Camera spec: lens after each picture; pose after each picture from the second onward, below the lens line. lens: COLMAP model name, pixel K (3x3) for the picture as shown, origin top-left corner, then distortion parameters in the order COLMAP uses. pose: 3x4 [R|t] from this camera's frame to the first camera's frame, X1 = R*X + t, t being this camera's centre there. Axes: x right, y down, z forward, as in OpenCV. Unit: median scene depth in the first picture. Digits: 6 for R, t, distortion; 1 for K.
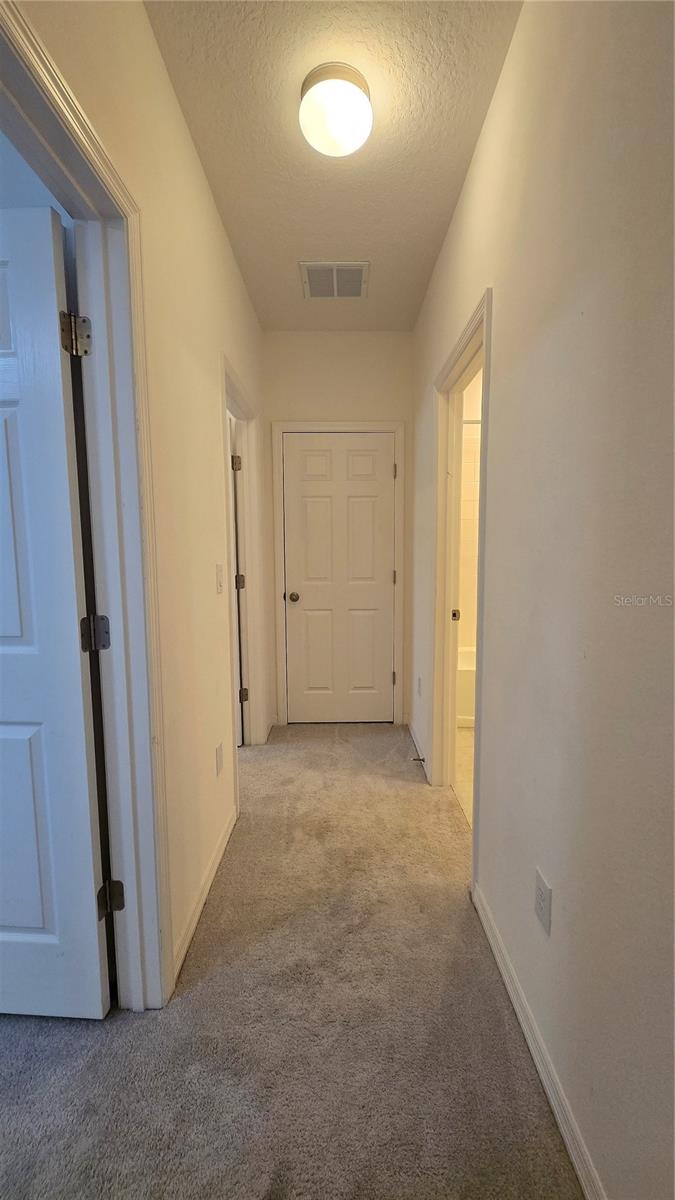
lens RADIAL K [[470.6, 0, 335.7], [0, 470.6, 594.8], [0, 0, 1]] dist [0.005238, -0.002440]
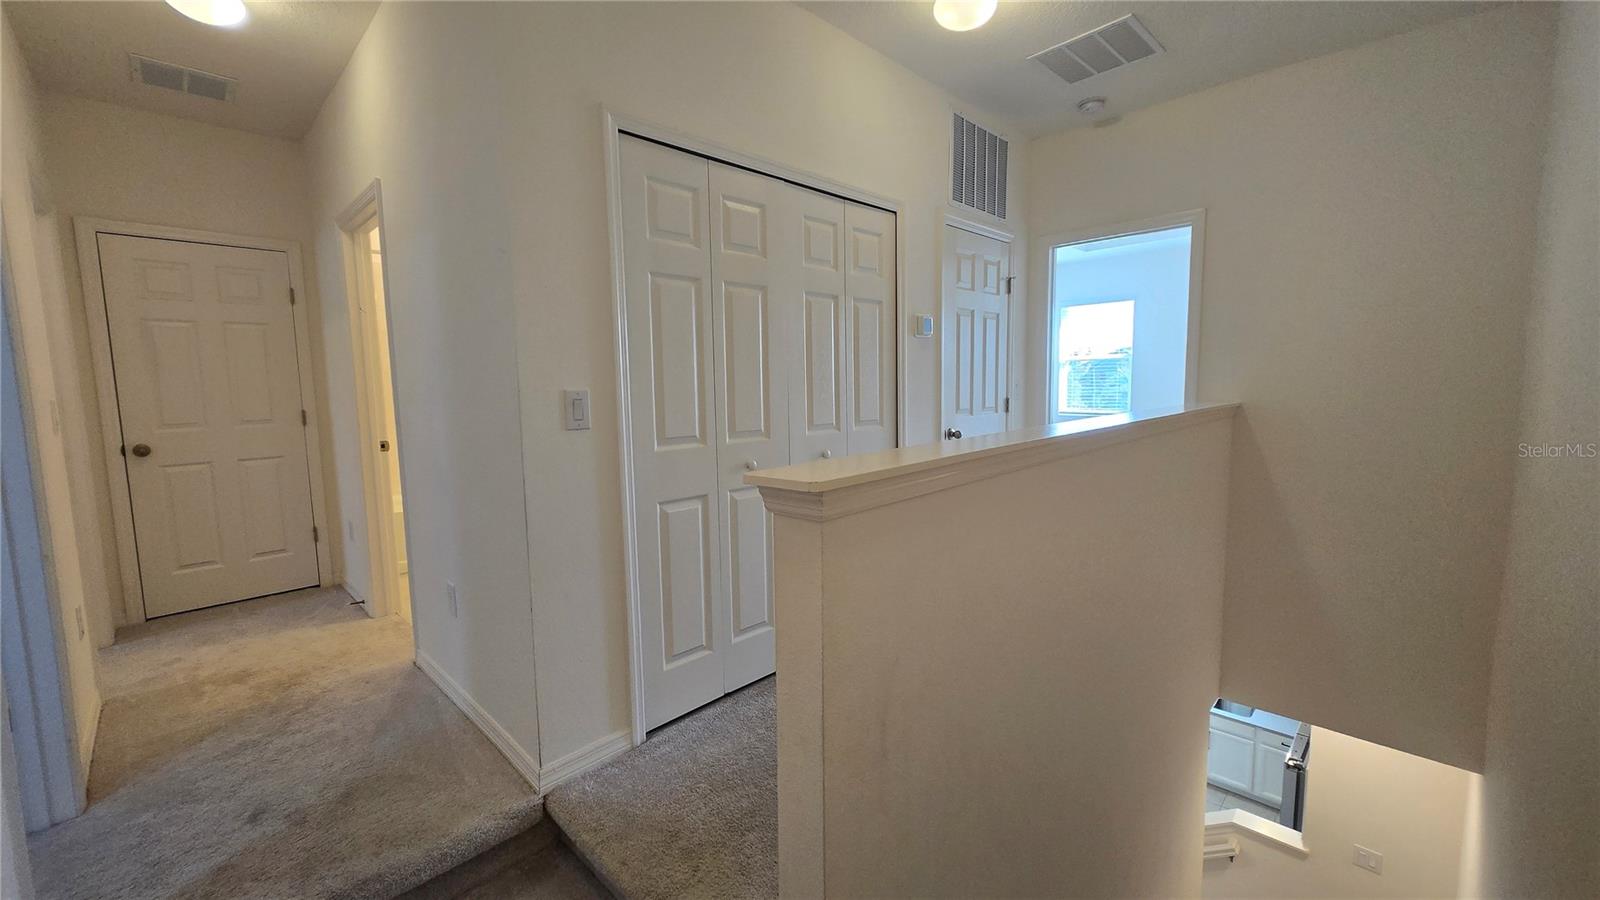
lens RADIAL K [[627.4, 0, 794.4], [0, 627.4, 441.0], [0, 0, 1]] dist [0.005238, -0.002440]
pose [[0.696410, -0.078934, 0.713290, -0.099573], [0.090119, 0.995684, 0.022199, 0.079800], [-0.711964, 0.048822, 0.700517, -0.595411]]
